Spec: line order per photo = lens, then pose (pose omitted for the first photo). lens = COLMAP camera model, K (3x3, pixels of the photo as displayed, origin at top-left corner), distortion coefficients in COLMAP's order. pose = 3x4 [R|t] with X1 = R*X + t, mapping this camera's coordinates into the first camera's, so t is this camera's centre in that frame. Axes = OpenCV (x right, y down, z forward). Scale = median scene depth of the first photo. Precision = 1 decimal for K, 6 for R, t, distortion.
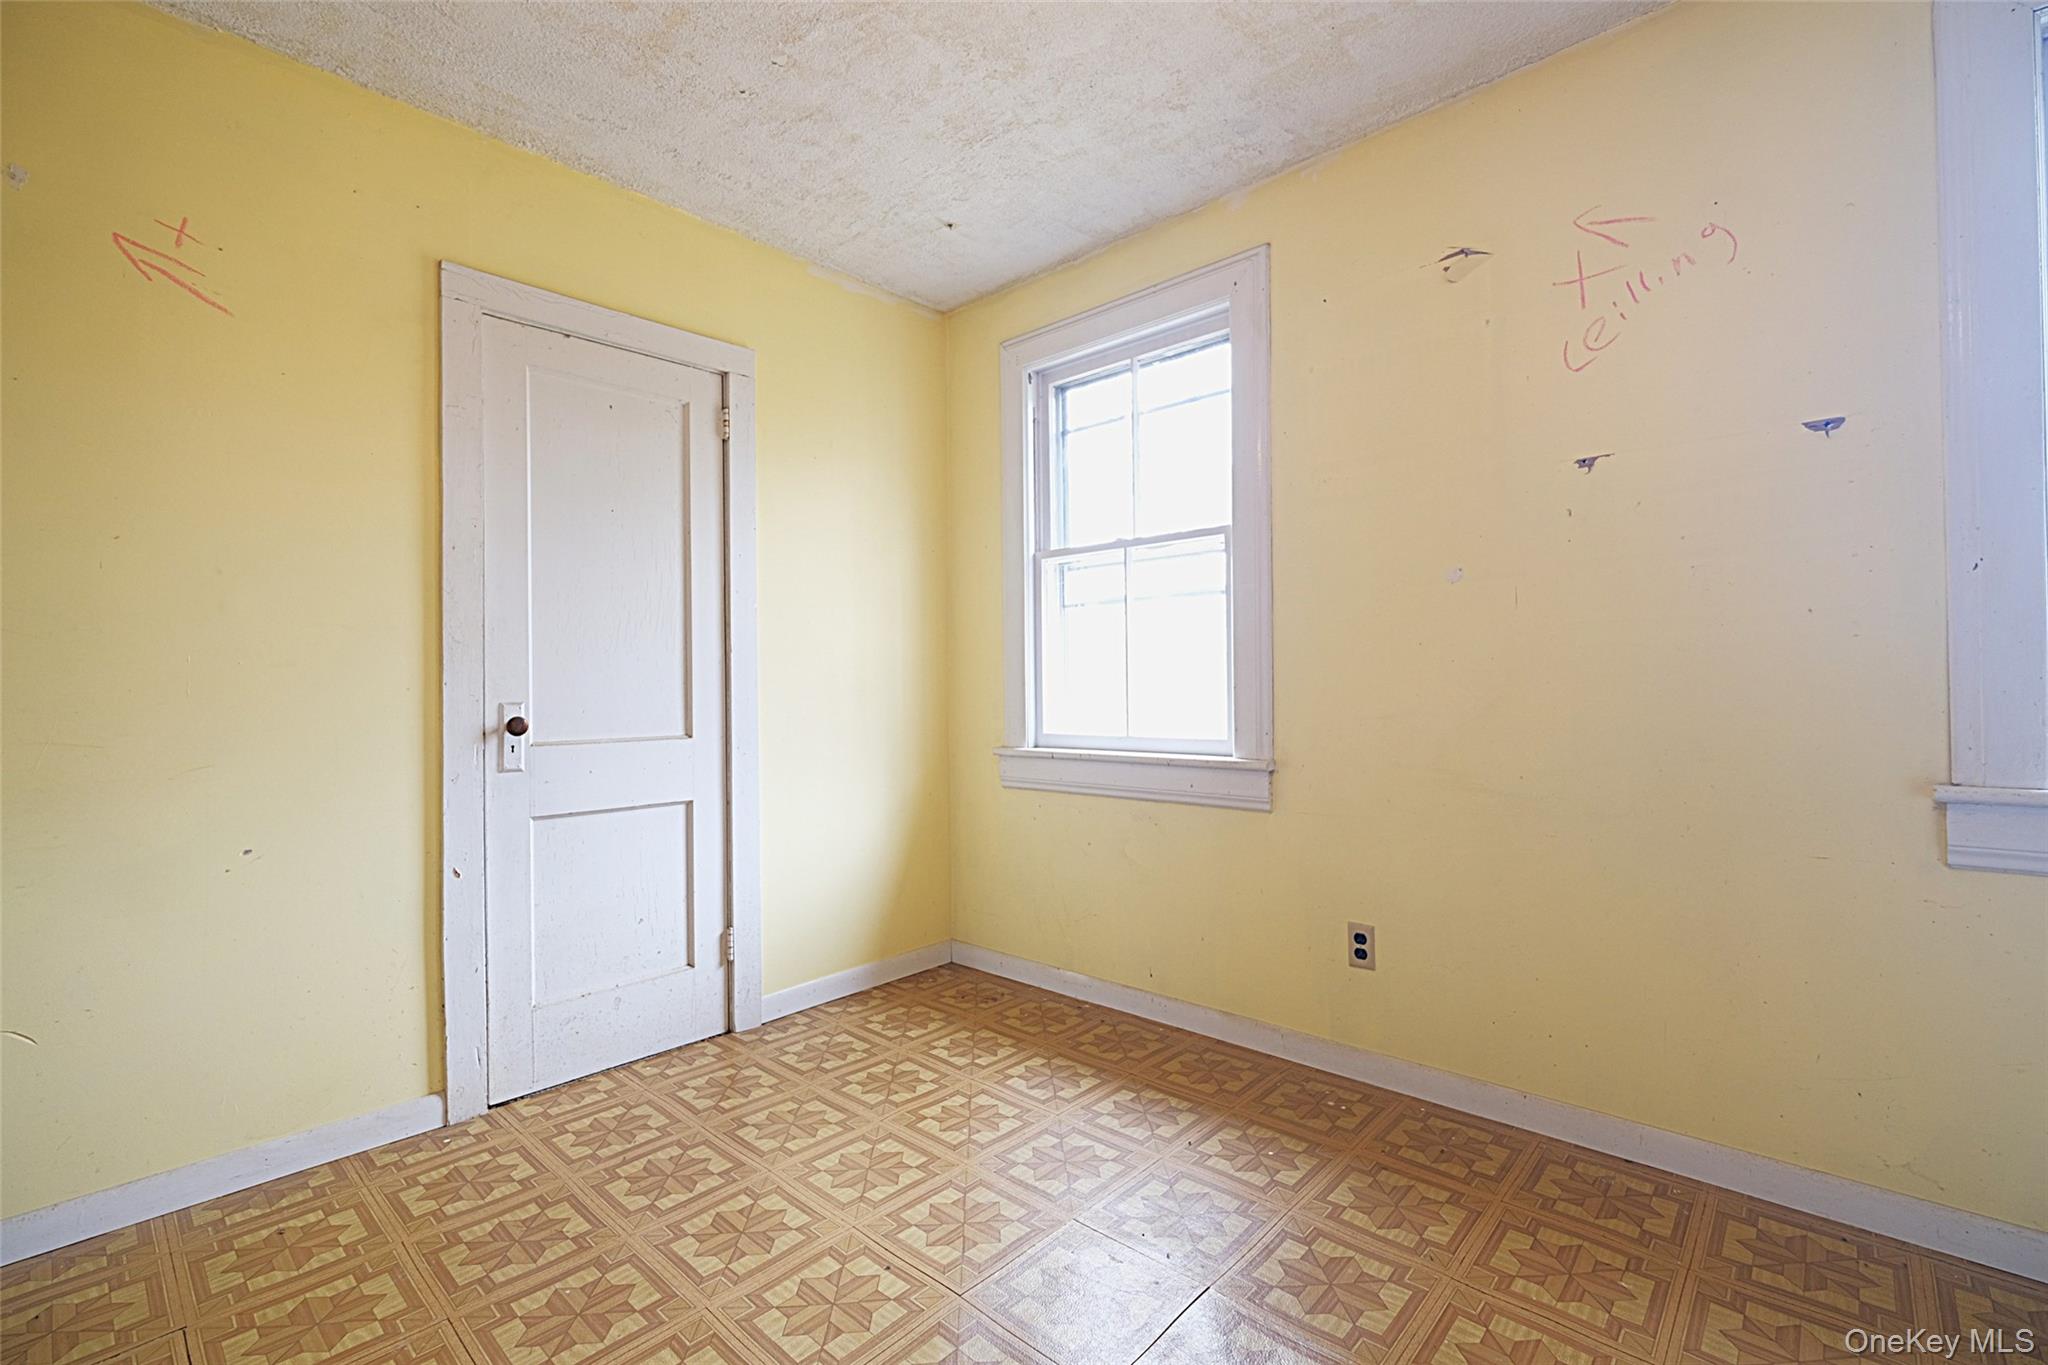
lens RADIAL K [[897.4, 0, 1024.0], [0, 897.4, 682.5], [0, 0, 1]] dist [0.000488, -0.001088]
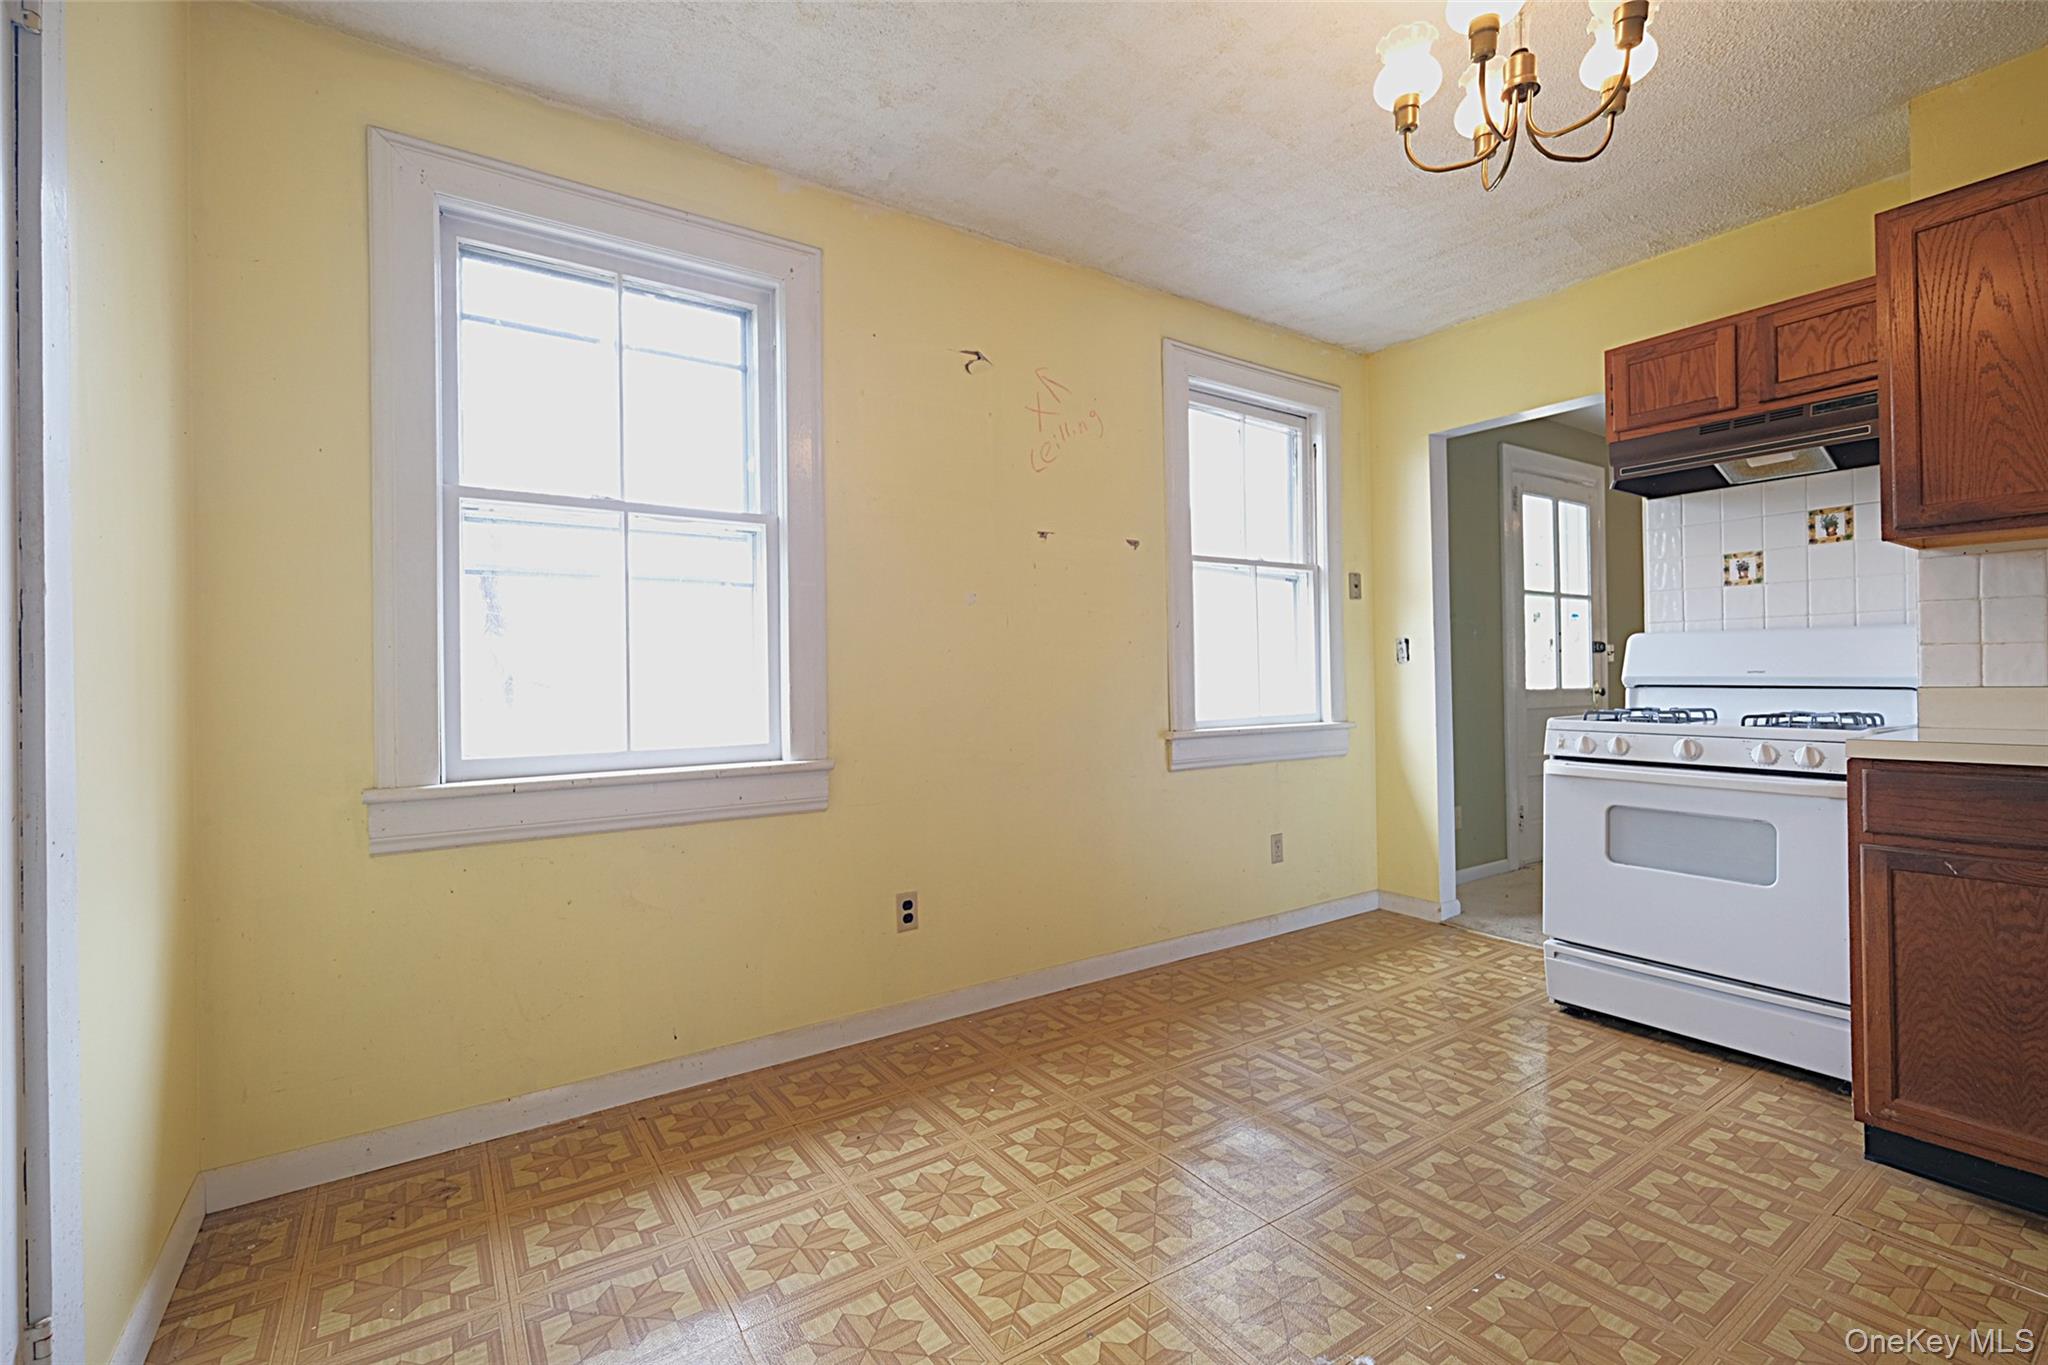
lens RADIAL K [[897.4, 0, 1024.0], [0, 897.4, 682.5], [0, 0, 1]] dist [0.000488, -0.001088]
pose [[0.217554, 0.009928, 0.975998, -0.657949], [0.010572, 0.999866, -0.012527, 0.015622], [-0.975991, 0.013044, 0.217420, 0.554459]]
